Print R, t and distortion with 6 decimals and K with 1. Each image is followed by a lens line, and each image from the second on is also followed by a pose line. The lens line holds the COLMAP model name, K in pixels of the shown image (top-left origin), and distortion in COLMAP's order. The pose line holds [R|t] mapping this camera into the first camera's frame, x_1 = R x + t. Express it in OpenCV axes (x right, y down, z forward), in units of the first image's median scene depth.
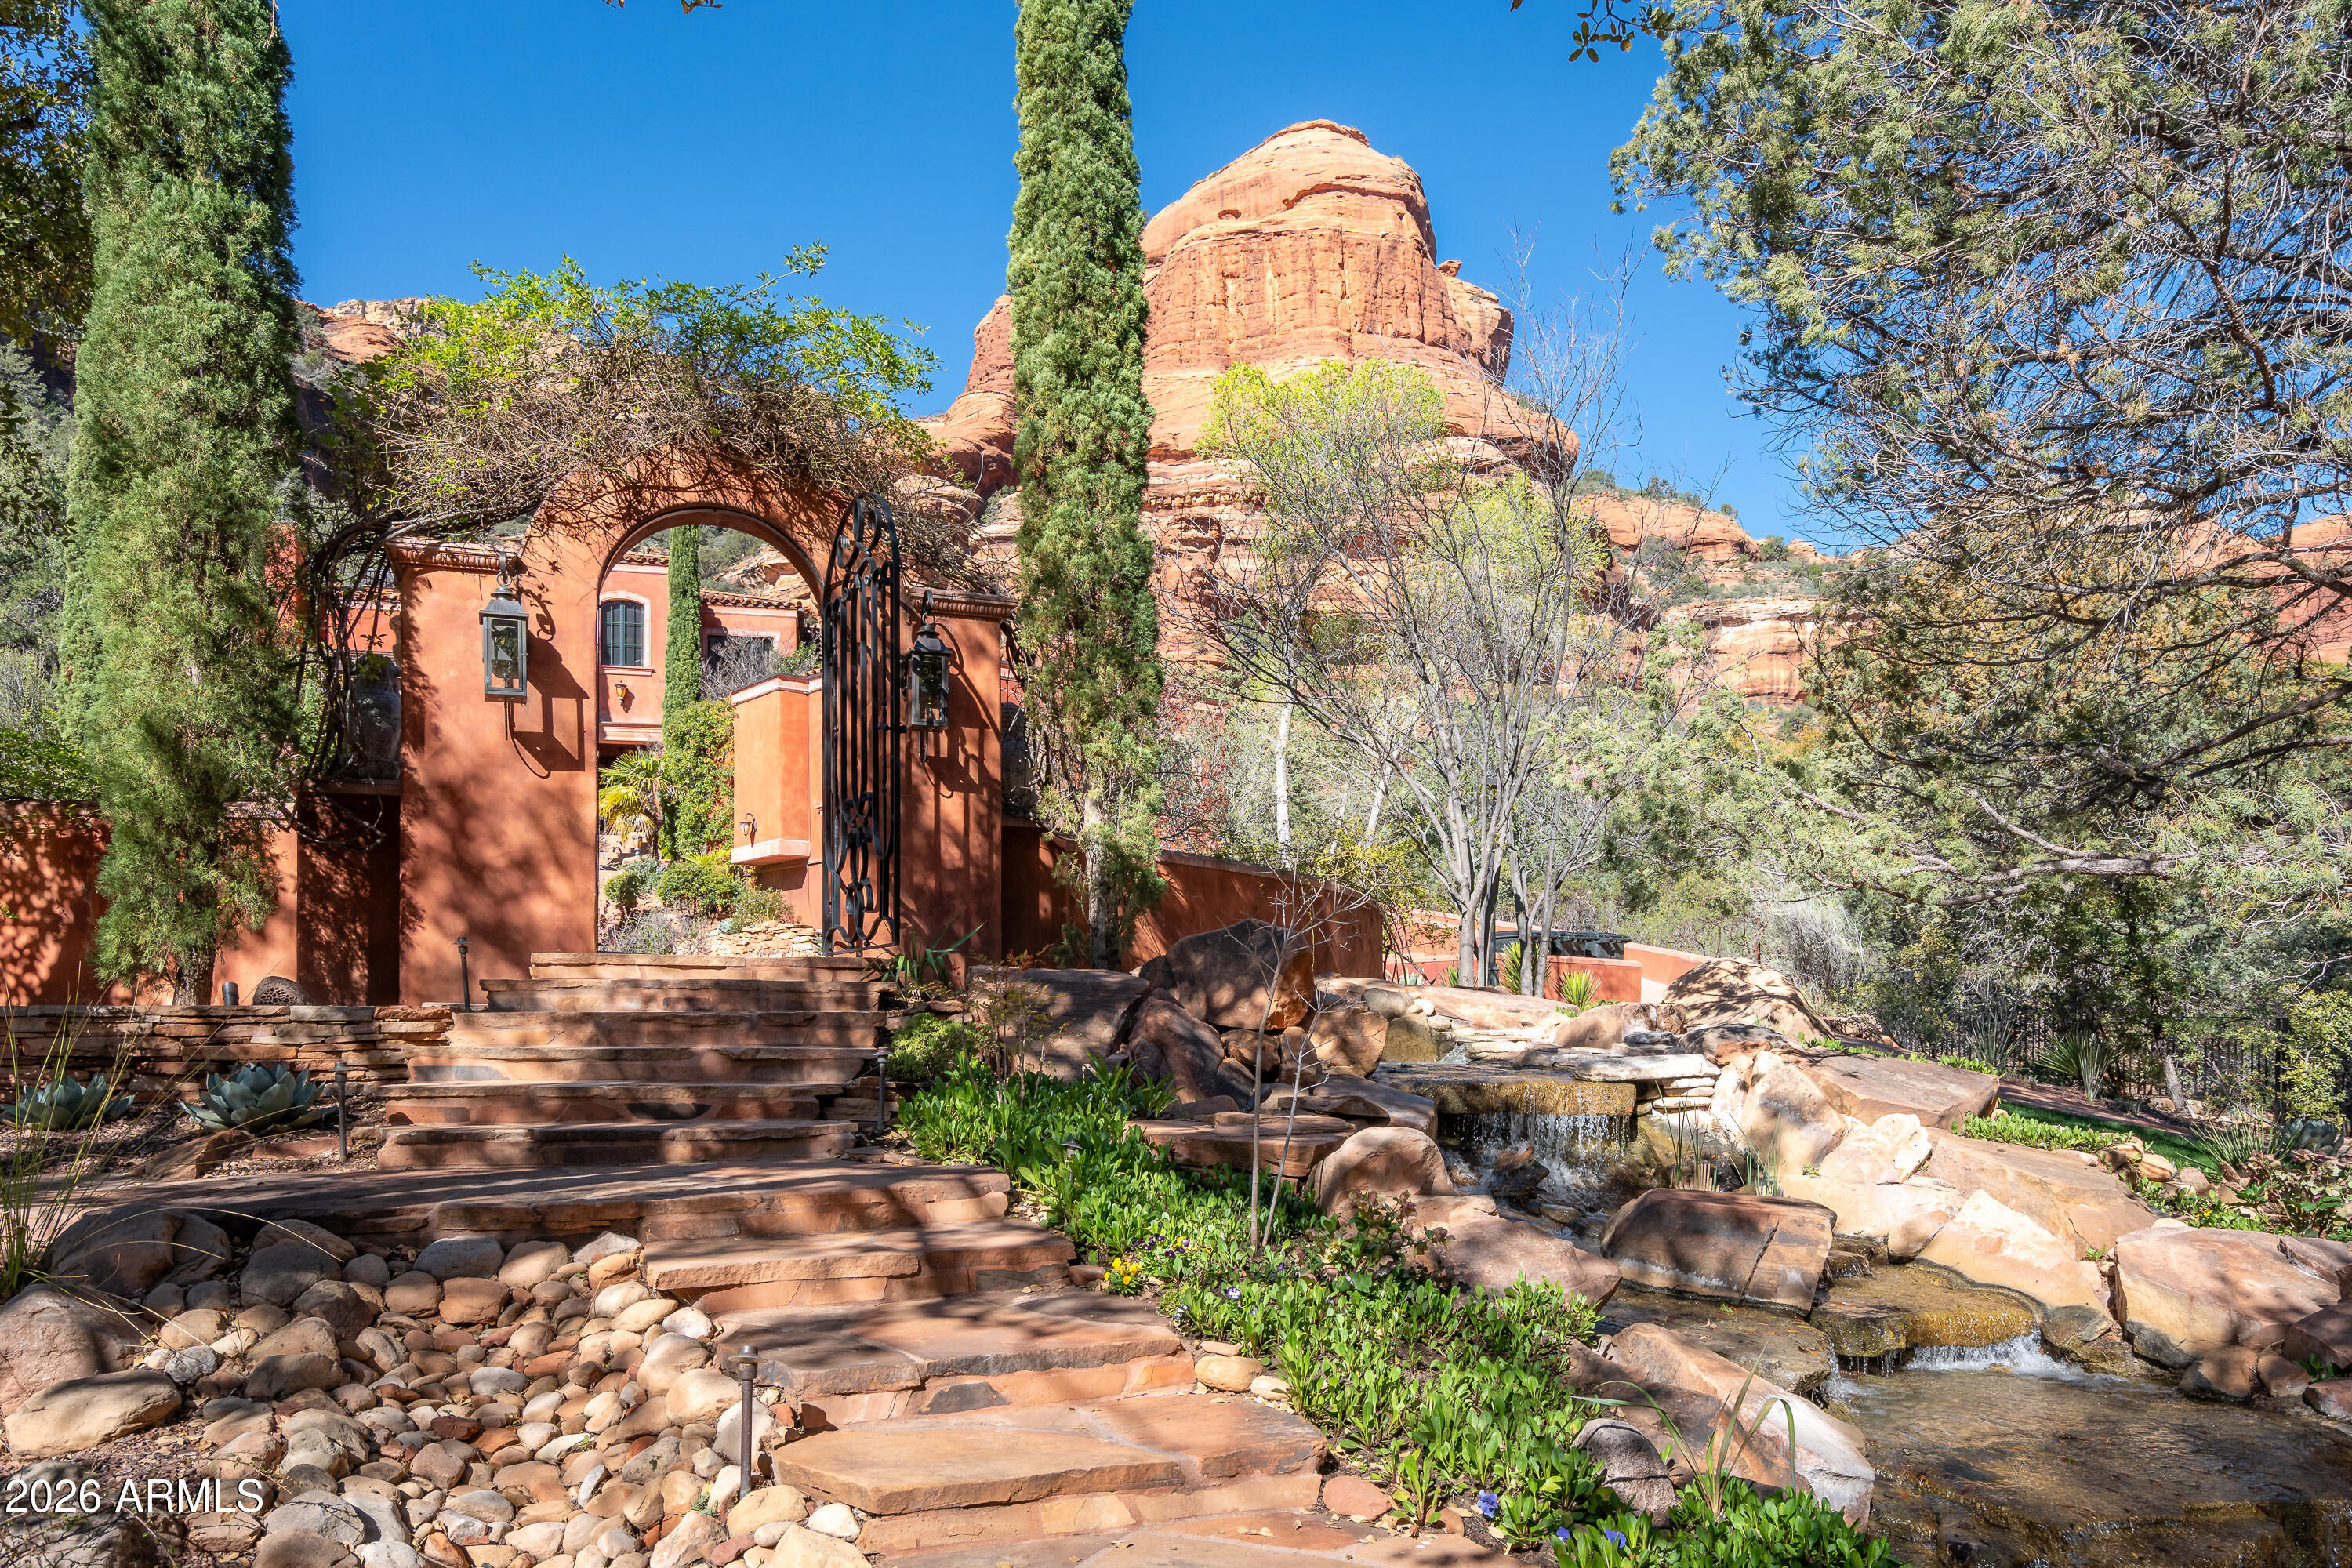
lens RADIAL K [[1650.7, 0, 1209.8], [0, 1650.7, 1016.5], [0, 0, 1]] dist [0.008429, 0.004510]
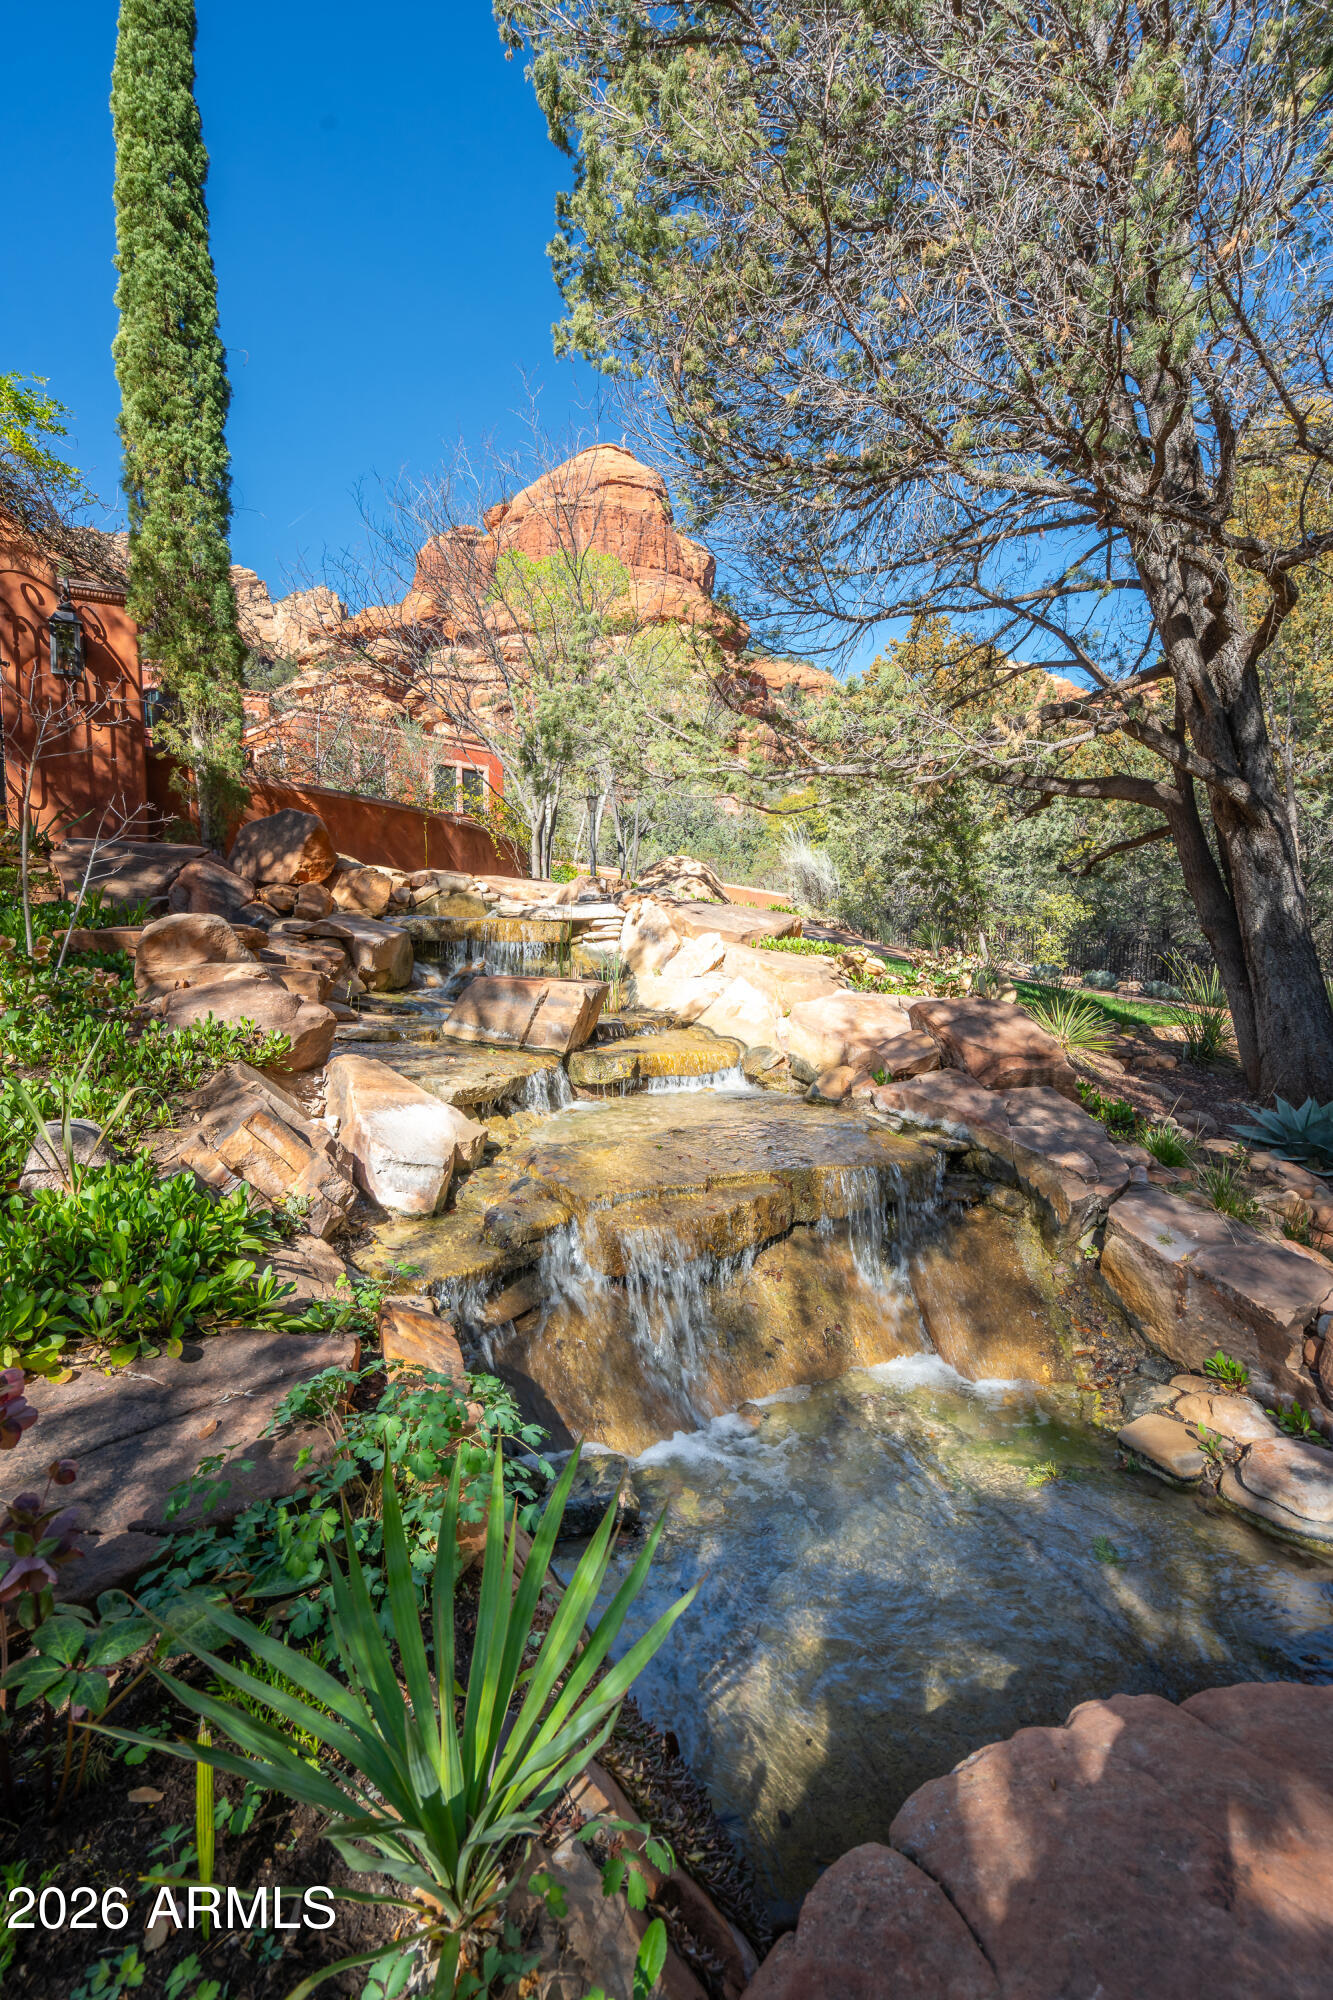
lens RADIAL K [[881.1, 0, 666.5], [0, 881.1, 1000.0], [0, 0, 1]] dist [-0.001795, 0.001885]
pose [[0.993264, -0.018465, 0.114392, 0.252510], [0.011215, 0.997906, 0.063708, 0.061169], [-0.115328, -0.061996, 0.991391, 0.175739]]
